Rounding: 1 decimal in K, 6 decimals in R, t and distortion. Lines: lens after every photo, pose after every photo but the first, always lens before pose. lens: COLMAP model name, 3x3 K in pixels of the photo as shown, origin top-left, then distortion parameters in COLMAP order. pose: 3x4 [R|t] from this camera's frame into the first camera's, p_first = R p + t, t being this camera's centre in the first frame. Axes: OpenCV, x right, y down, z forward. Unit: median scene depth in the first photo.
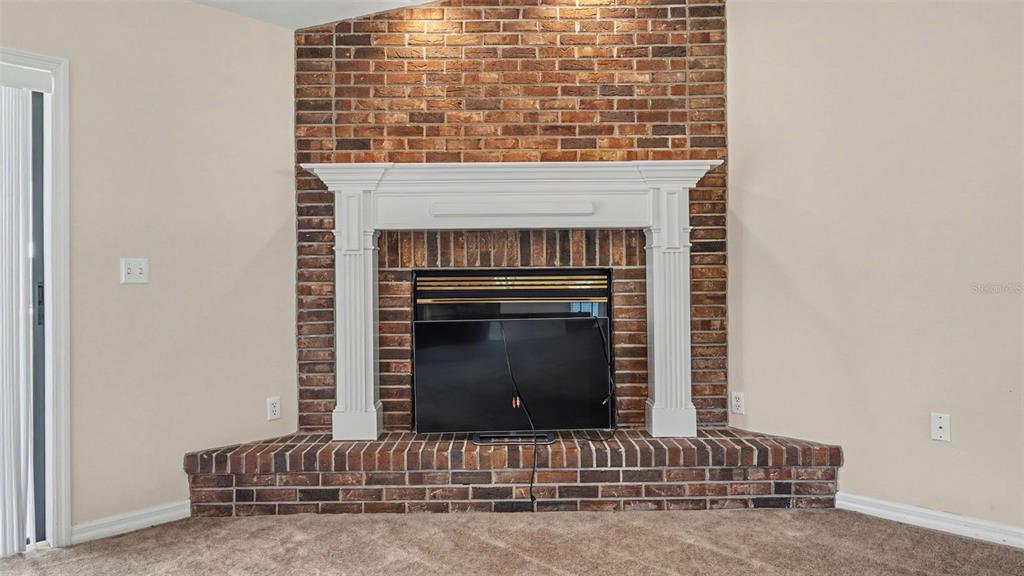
lens RADIAL K [[670.8, 0, 516.4], [0, 670.8, 278.1], [0, 0, 1]] dist [0.007002, -0.000053]
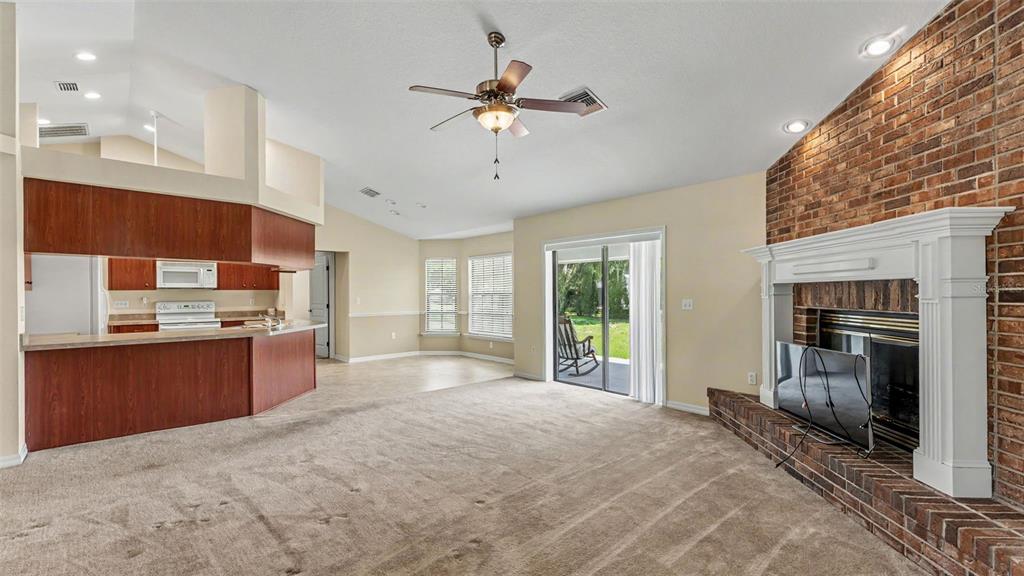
lens RADIAL K [[442.5, 0, 513.4], [0, 442.5, 292.8], [0, 0, 1]] dist [0.000232, 0.000333]
pose [[-0.059931, 0.009581, -0.998157, 0.885447], [0.010023, 0.999909, 0.008996, -0.062787], [0.998152, -0.009466, -0.060022, 0.396968]]
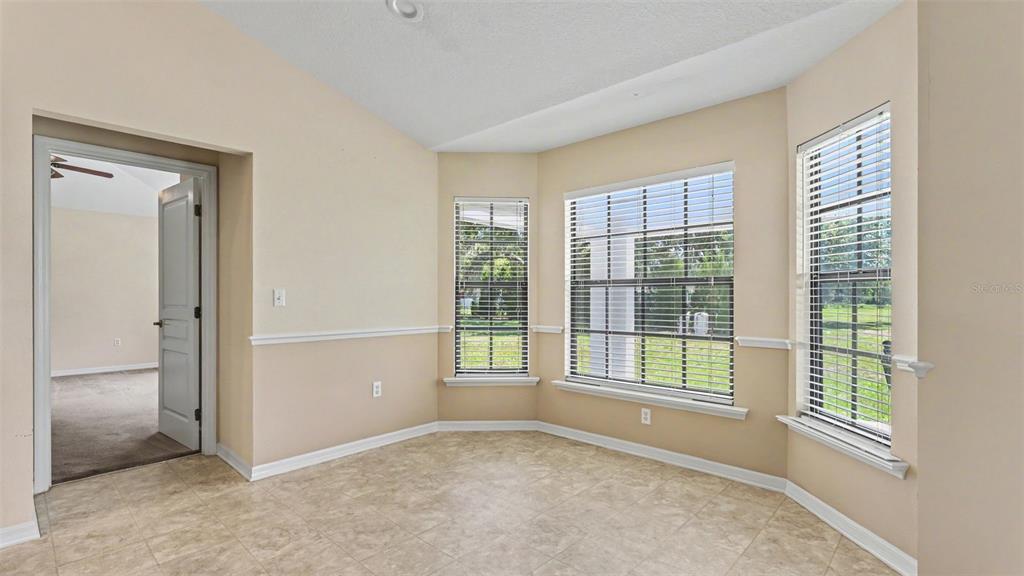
lens RADIAL K [[465.0, 0, 515.6], [0, 465.0, 299.3], [0, 0, 1]] dist [0.000261, -0.000029]
pose [[0.031992, 0.011164, -0.999426, -0.541029], [0.003080, 0.999932, 0.011269, -0.012698], [0.999483, -0.003439, 0.031956, -0.161739]]
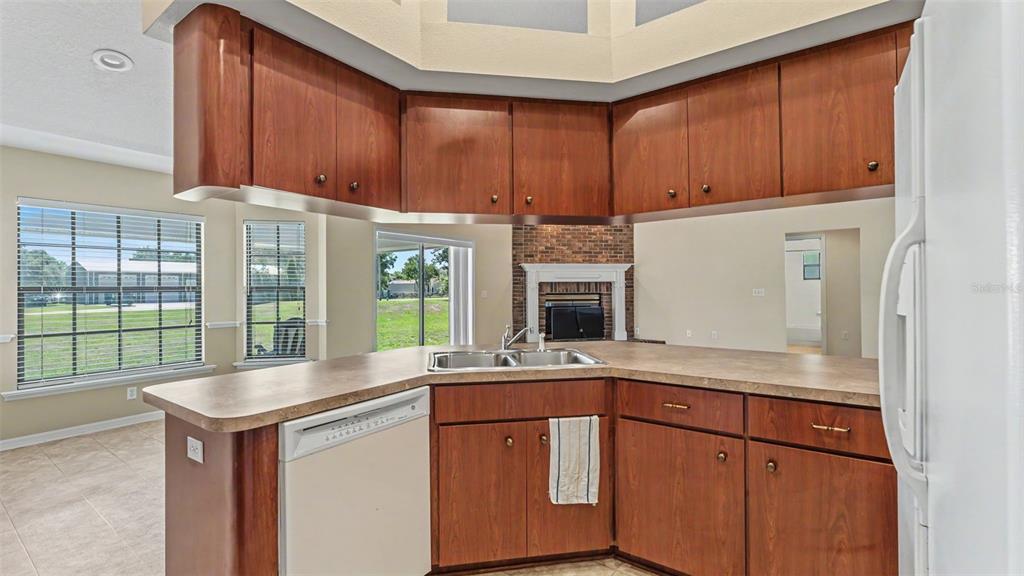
lens RADIAL K [[438.7, 0, 512.0], [0, 438.7, 288.0], [0, 0, 1]] dist [0.001497, 0.000200]
pose [[0.988820, 0.002945, 0.149083, -0.654653], [-0.003973, 0.999970, 0.006602, -0.052754], [-0.149059, -0.007121, 0.988803, -1.165790]]
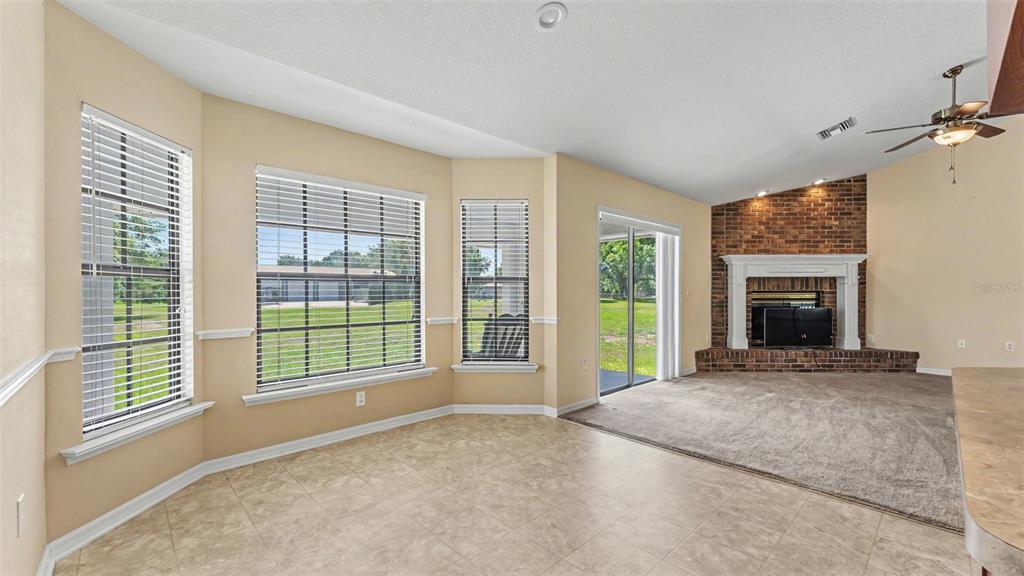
lens RADIAL K [[413.1, 0, 514.6], [0, 413.1, 293.3], [0, 0, 1]] dist [0.001294, 0.000090]
pose [[0.999345, 0.007494, -0.035397, -1.097771], [-0.007089, 0.999908, 0.011549, -0.014587], [0.035480, -0.011290, 0.999307, -0.784008]]
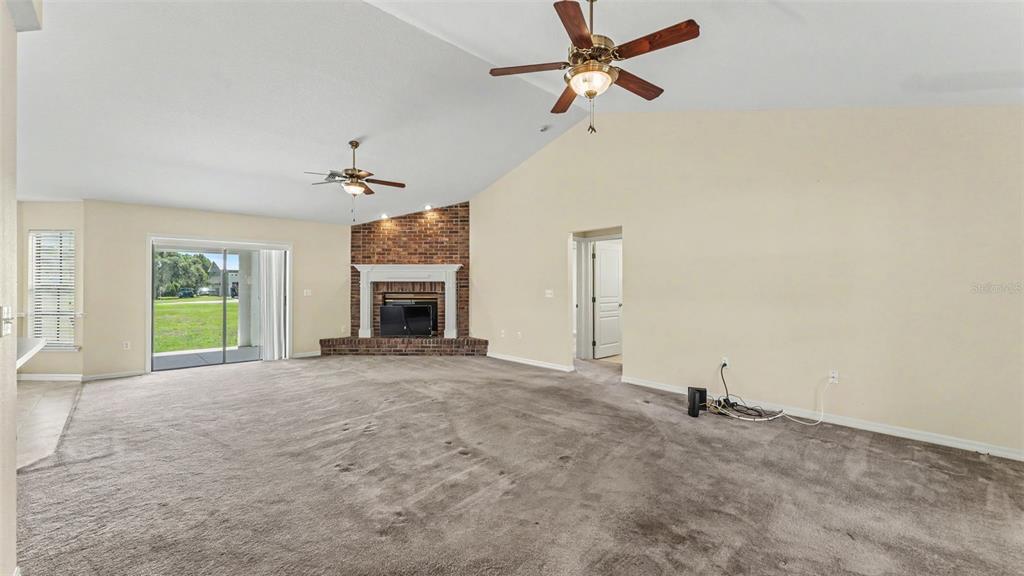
lens RADIAL K [[416.4, 0, 510.5], [0, 416.4, 284.2], [0, 0, 1]] dist [0.002404, 0.000087]
pose [[0.999174, 0.010127, -0.039356, 0.624223], [-0.010352, 0.999931, -0.005528, -0.049786], [0.039297, 0.005931, 0.999210, -1.217826]]
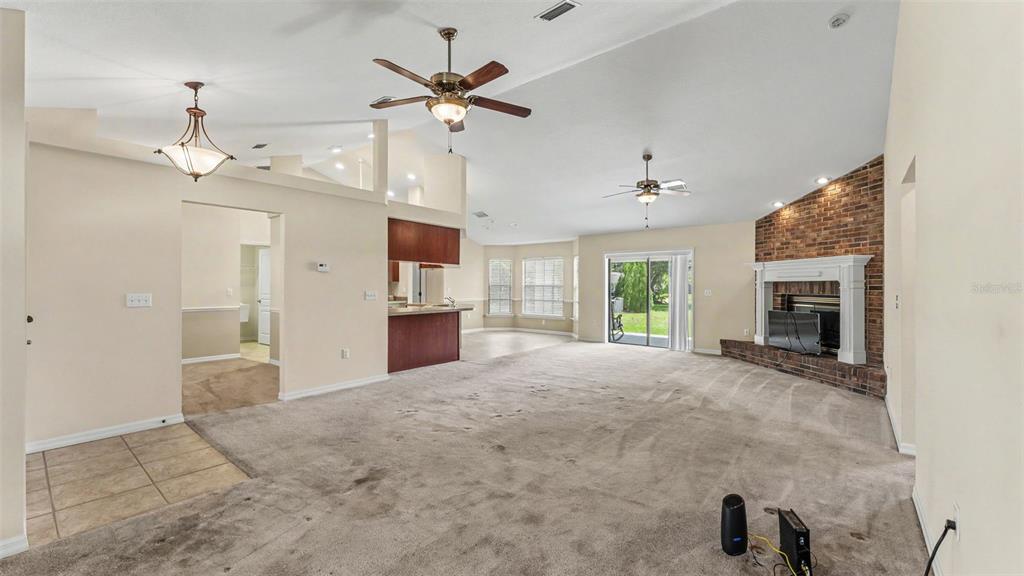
lens RADIAL K [[416.4, 0, 510.5], [0, 416.4, 284.2], [0, 0, 1]] dist [0.002404, 0.000087]
pose [[0.089216, 0.007043, -0.995987, 1.622284], [0.000794, 0.999974, 0.007143, -0.071400], [0.996012, -0.001428, 0.089208, -0.395308]]
